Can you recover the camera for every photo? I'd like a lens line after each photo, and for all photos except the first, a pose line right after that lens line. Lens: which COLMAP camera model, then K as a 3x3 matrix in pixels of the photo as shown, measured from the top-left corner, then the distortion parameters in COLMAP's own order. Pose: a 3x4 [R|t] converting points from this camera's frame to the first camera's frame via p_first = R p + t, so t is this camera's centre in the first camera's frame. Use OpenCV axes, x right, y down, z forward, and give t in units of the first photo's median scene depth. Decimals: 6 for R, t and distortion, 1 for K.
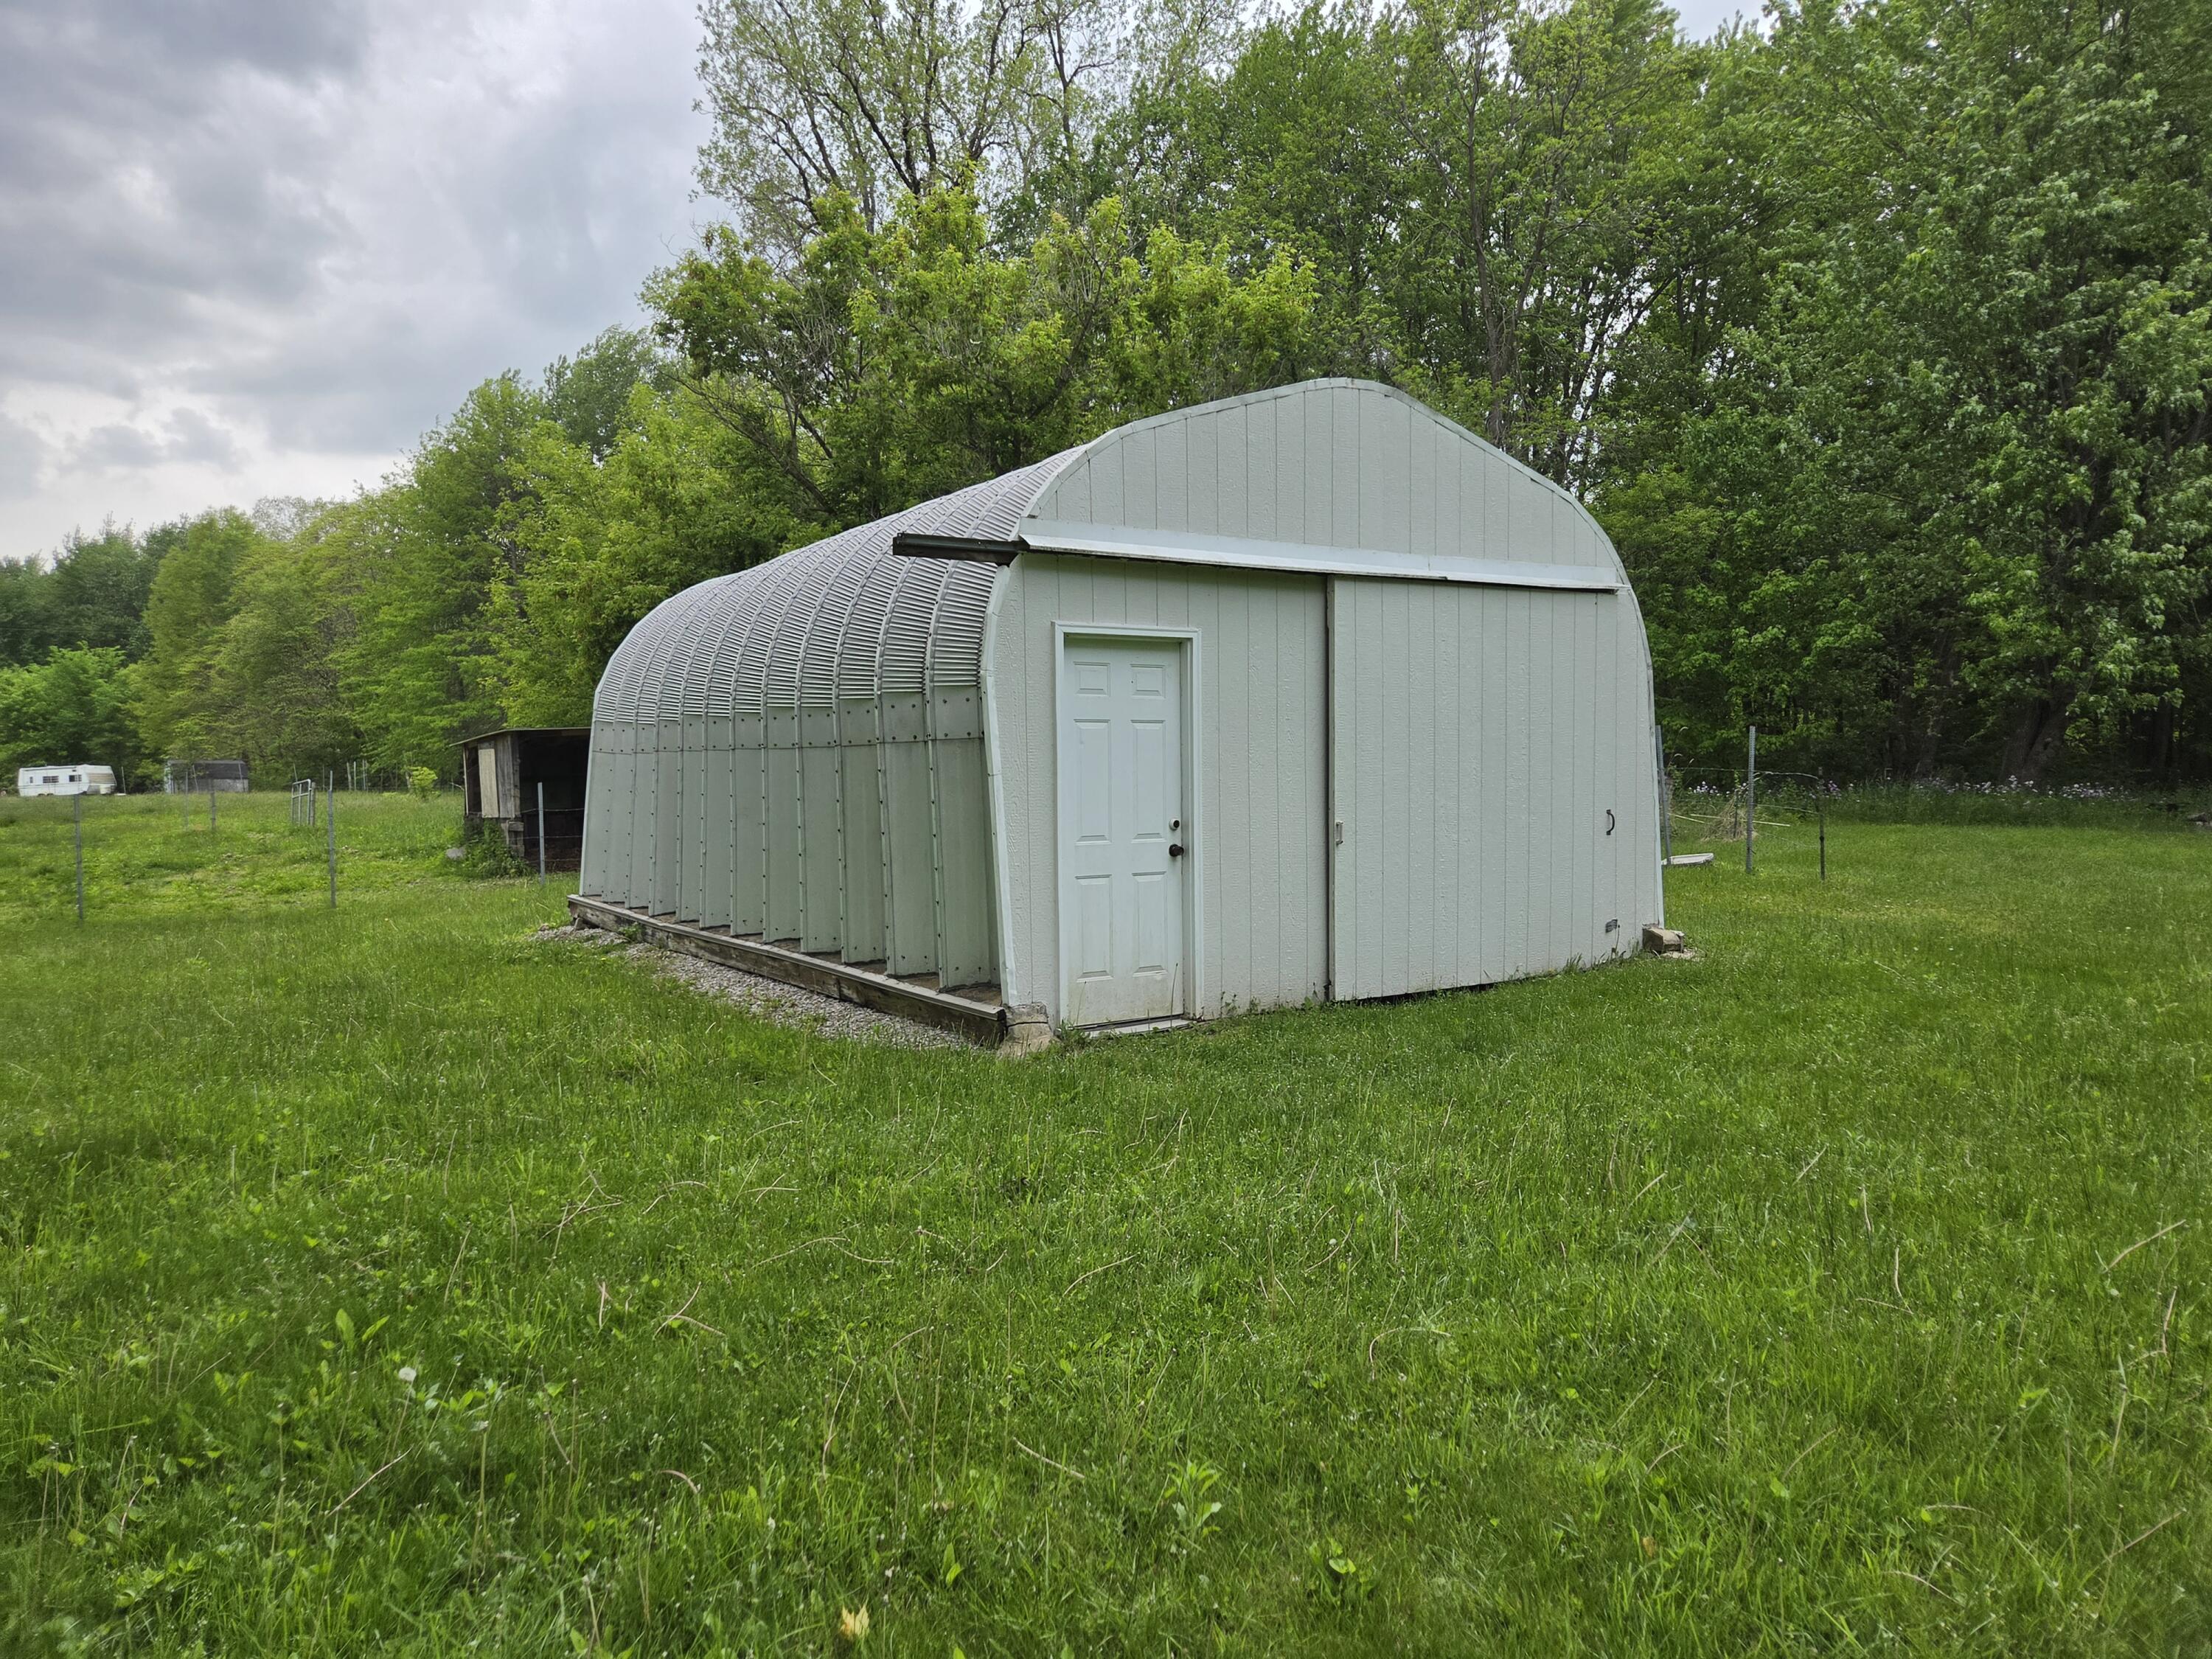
lens RADIAL K [[1469.3, 0, 1098.9], [0, 1469.3, 839.7], [0, 0, 1]] dist [0.009729, -0.008050]
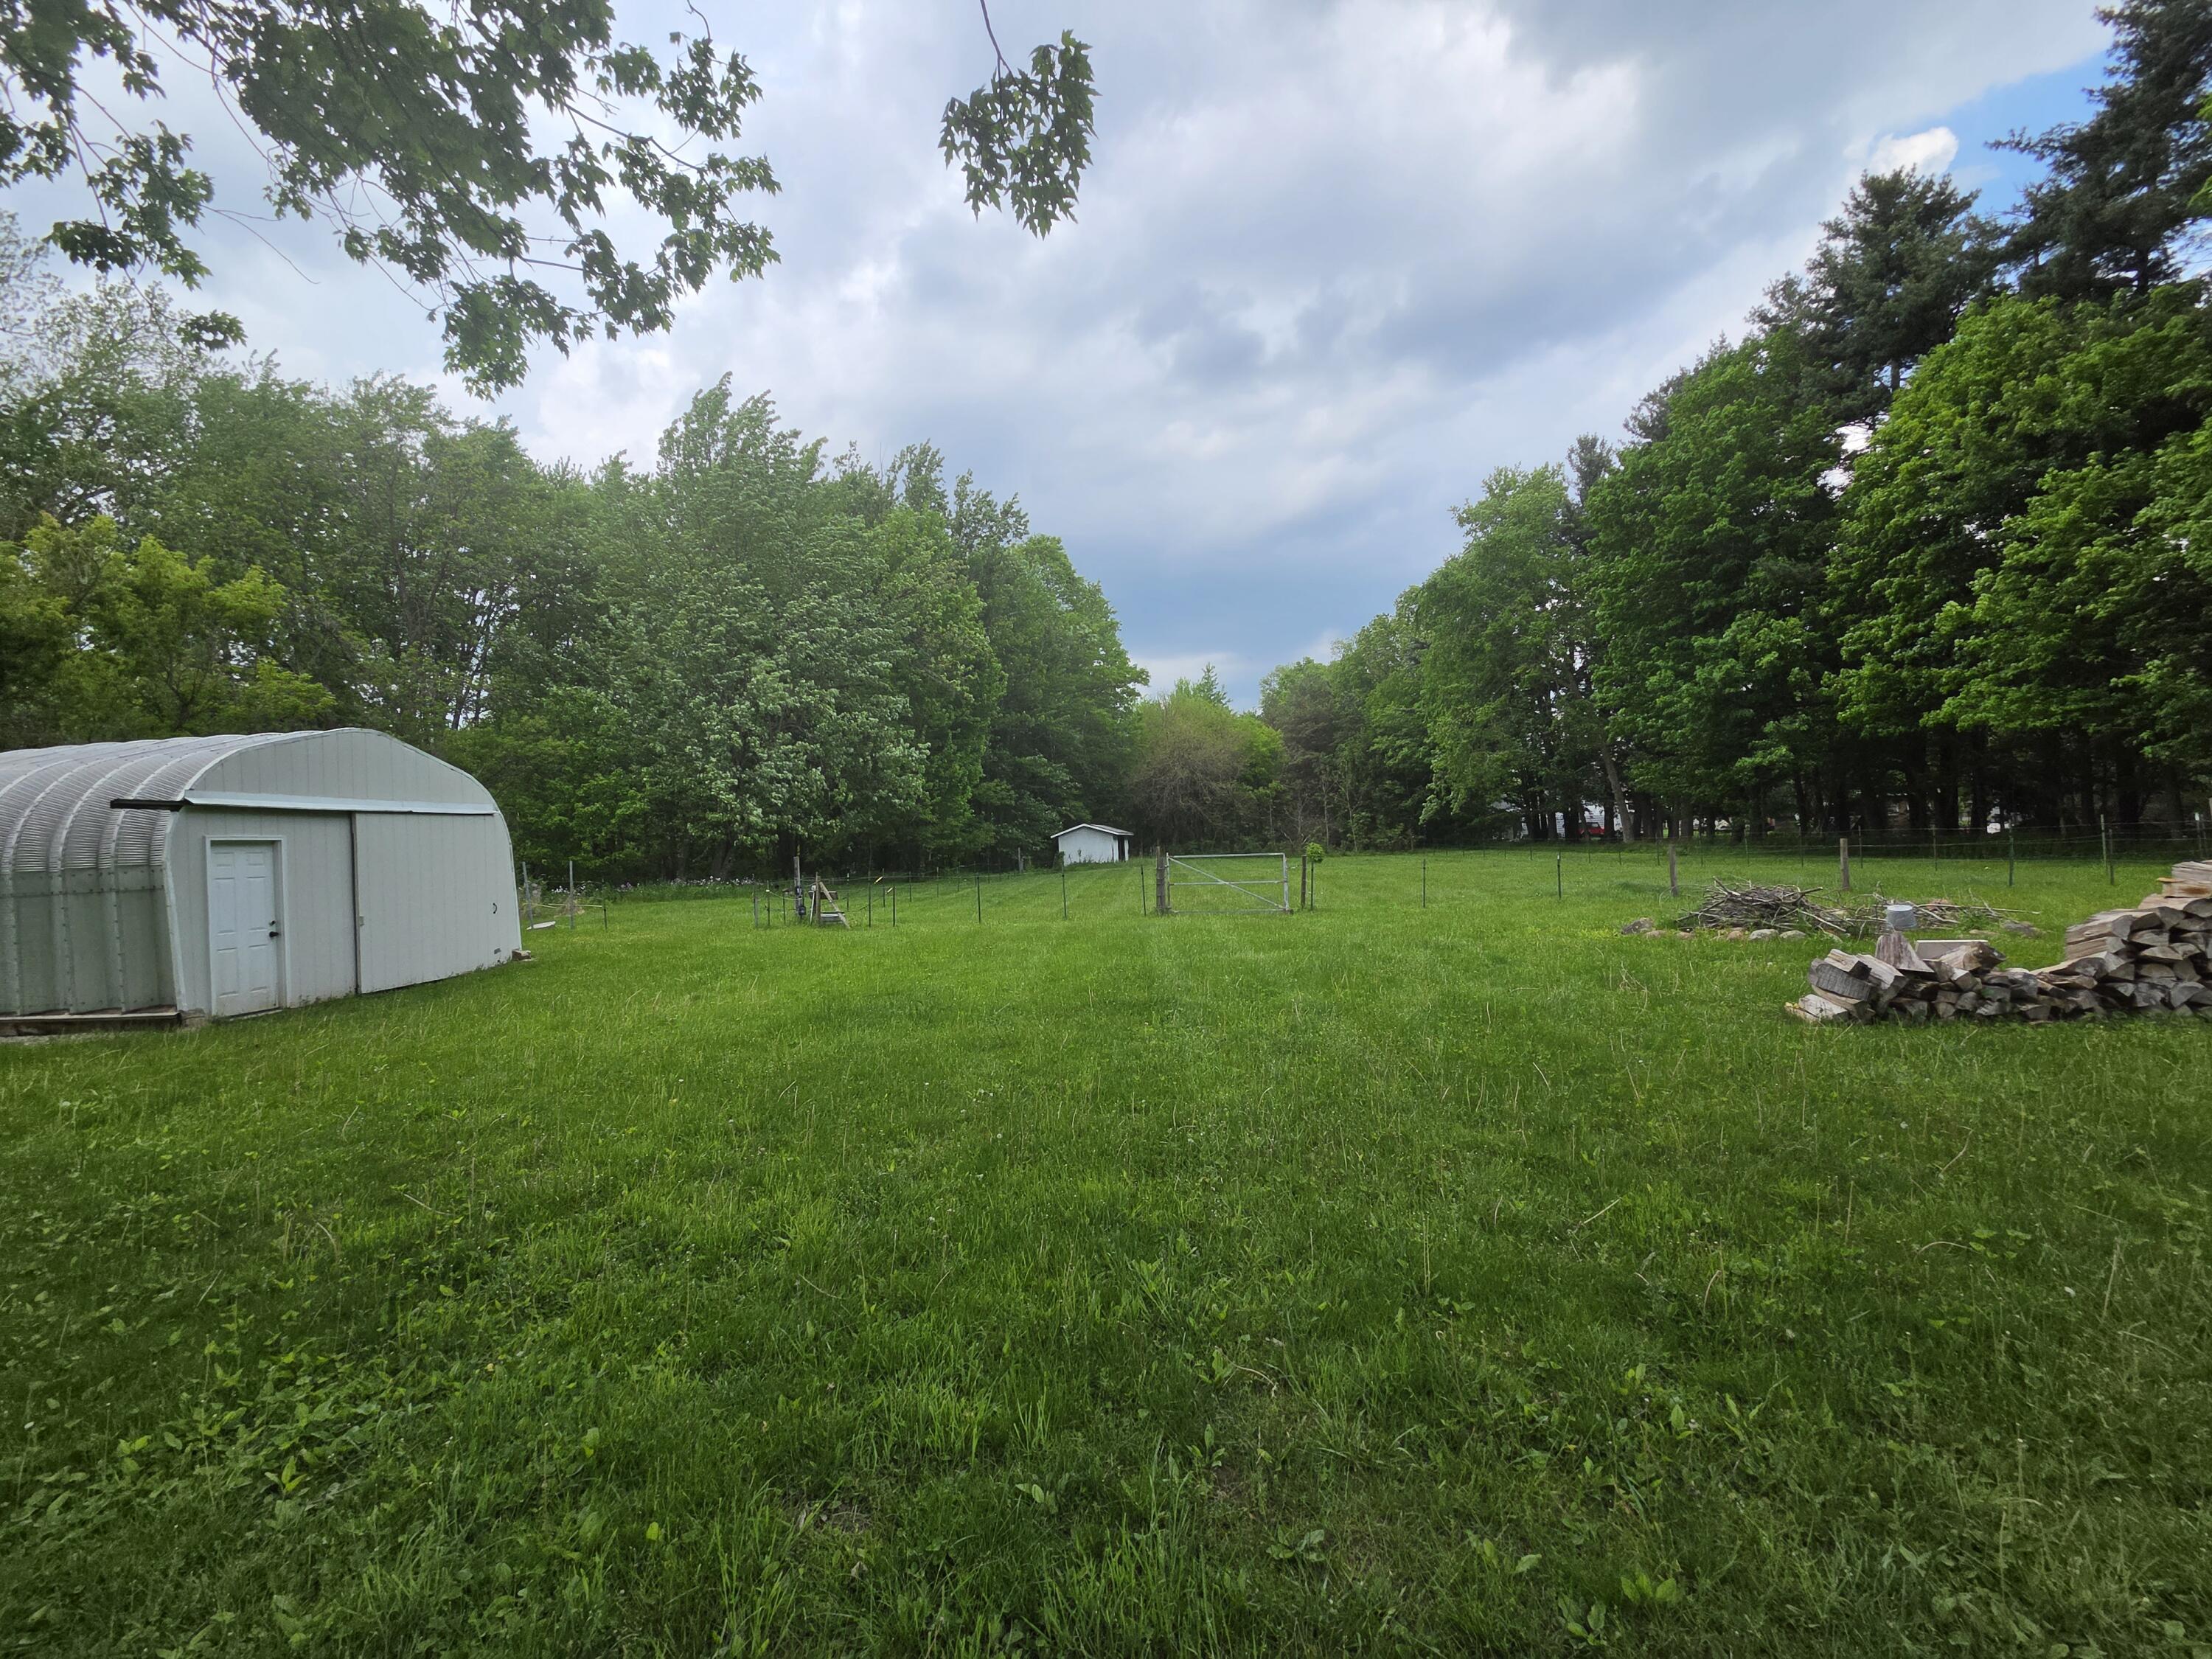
lens RADIAL K [[904.8, 0, 1122.1], [0, 904.8, 826.9], [0, 0, 1]] dist [-0.000842, -0.001530]
pose [[0.597200, -0.000340, 0.802092, -0.121893], [0.077530, 0.995342, -0.057304, 0.010253], [-0.798337, 0.096408, 0.594444, -0.383180]]
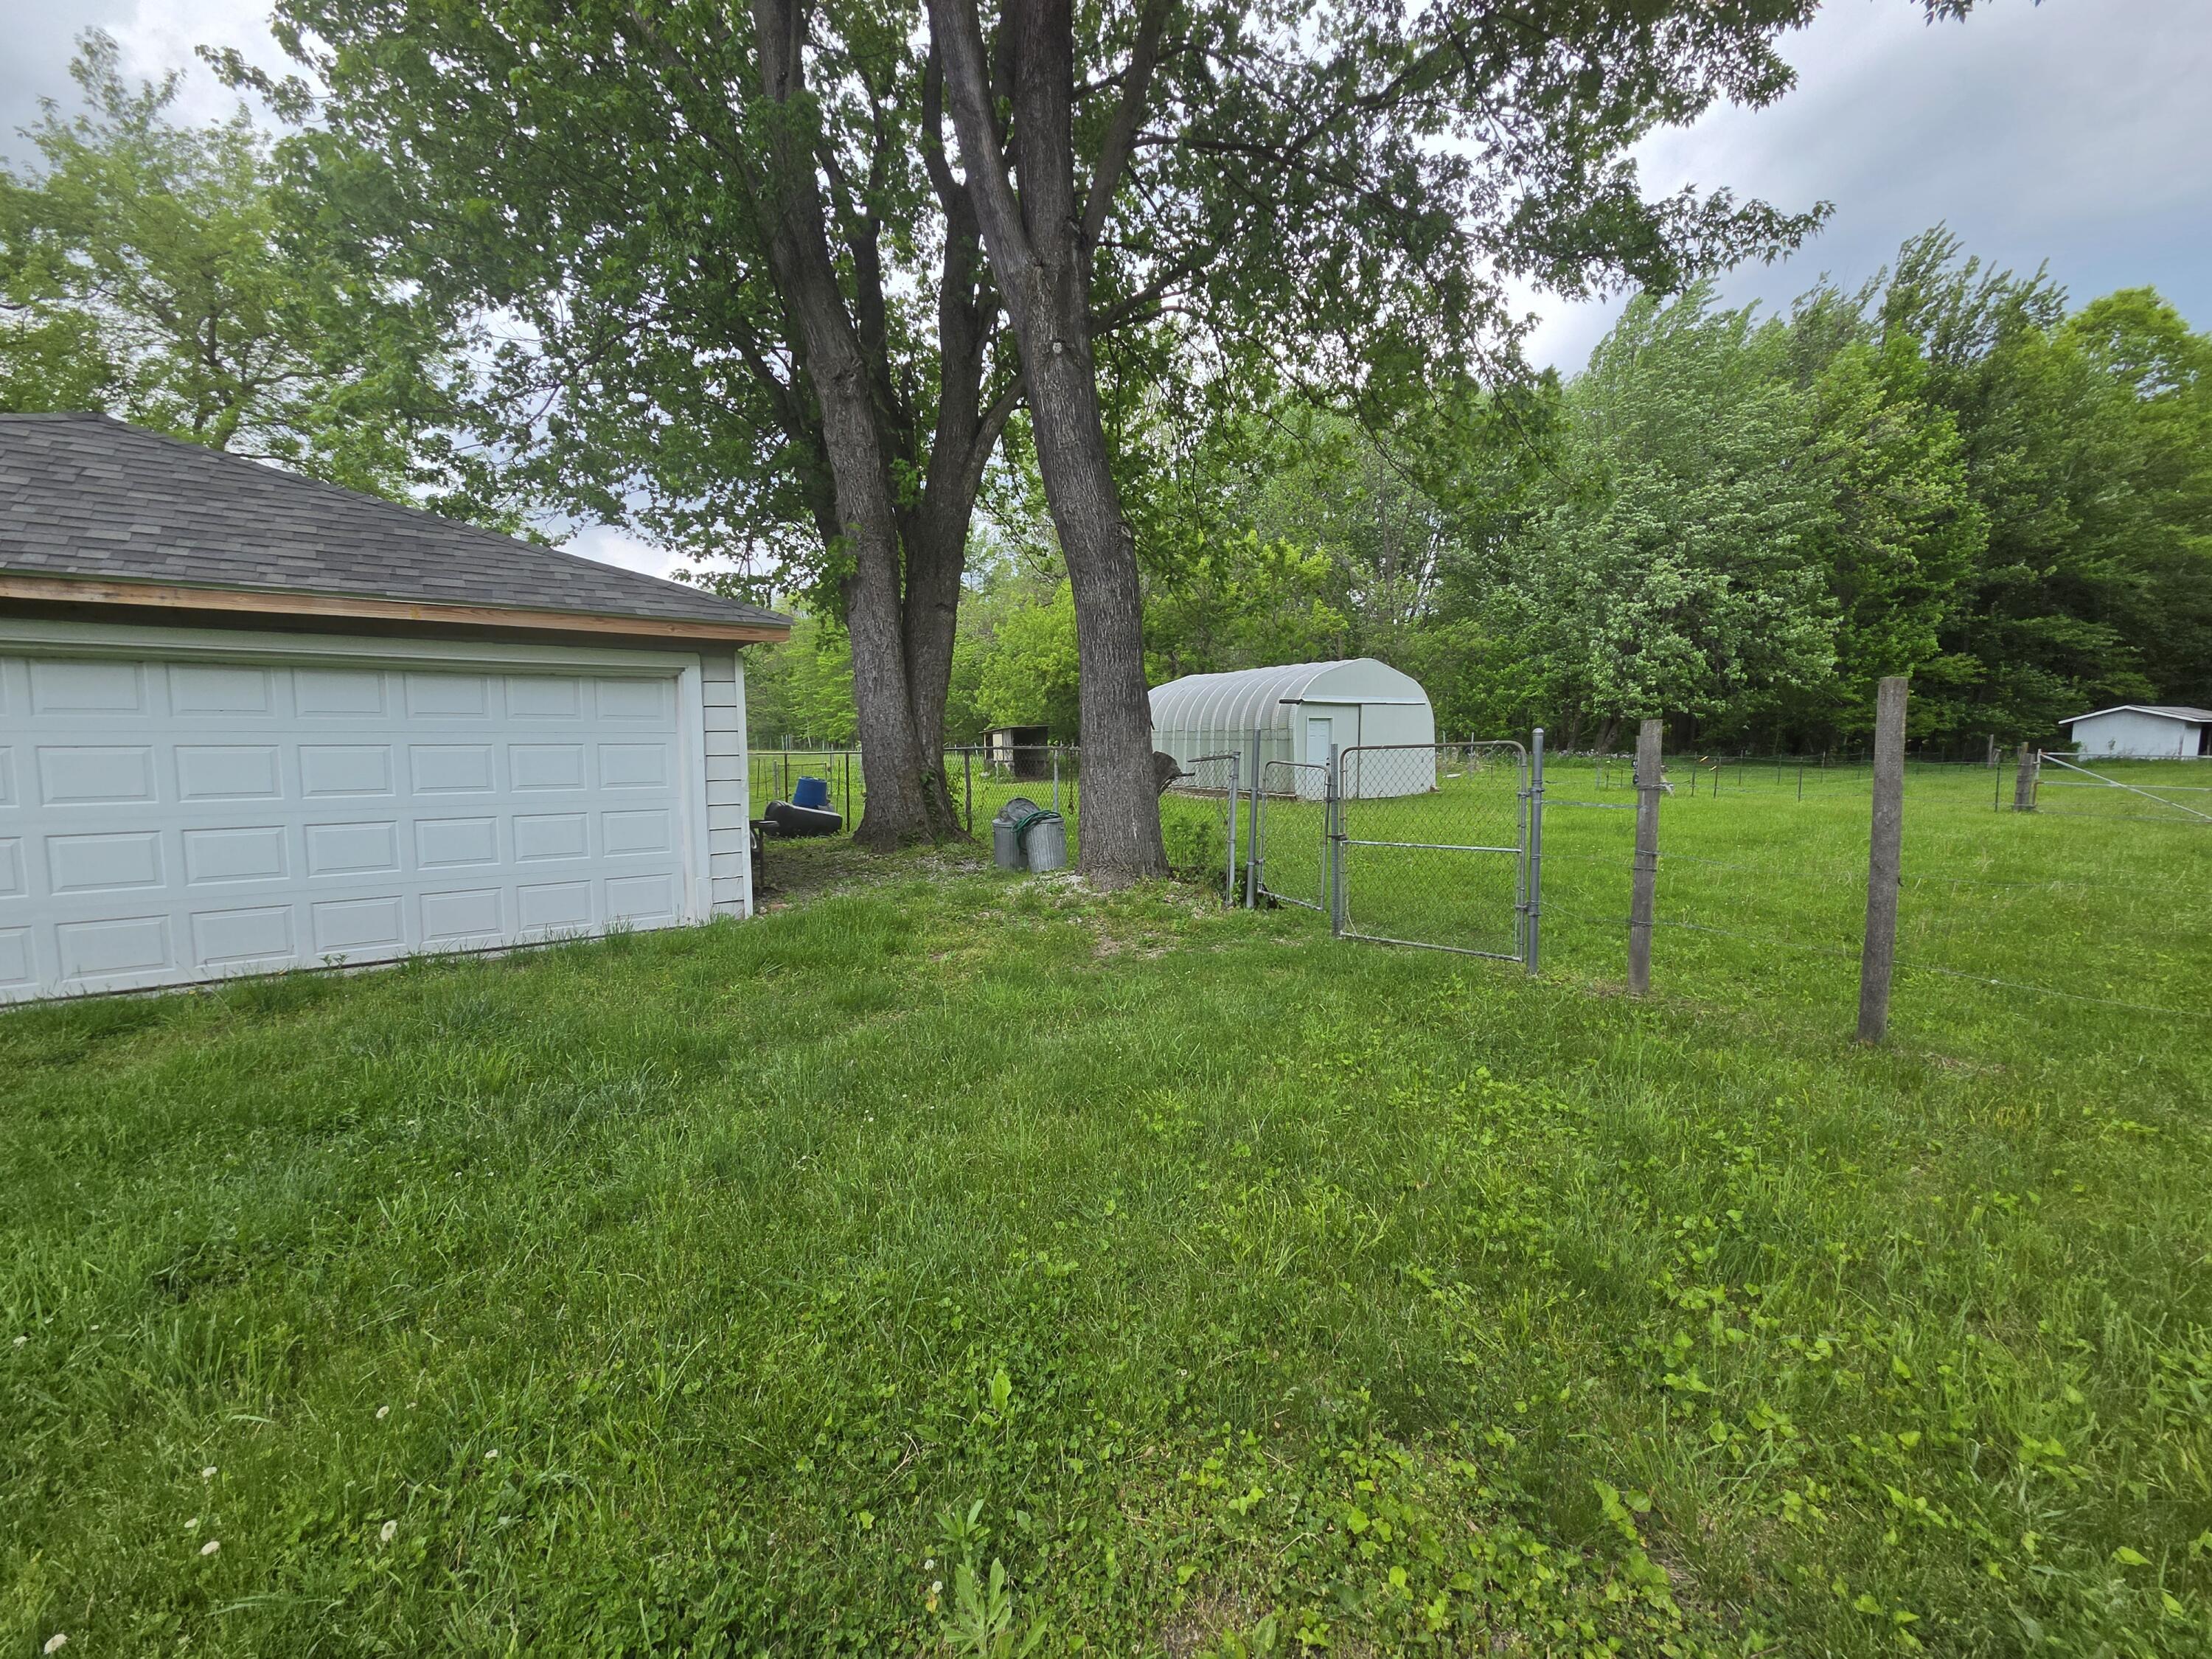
lens RADIAL K [[904.8, 0, 1126.3], [0, 904.8, 844.6], [0, 0, 1]] dist [-0.000842, -0.001530]
pose [[0.999867, 0.008595, -0.013836, -0.236396], [-0.007633, 0.997644, 0.068180, 0.031538], [0.014389, -0.068066, 0.997577, -0.823899]]
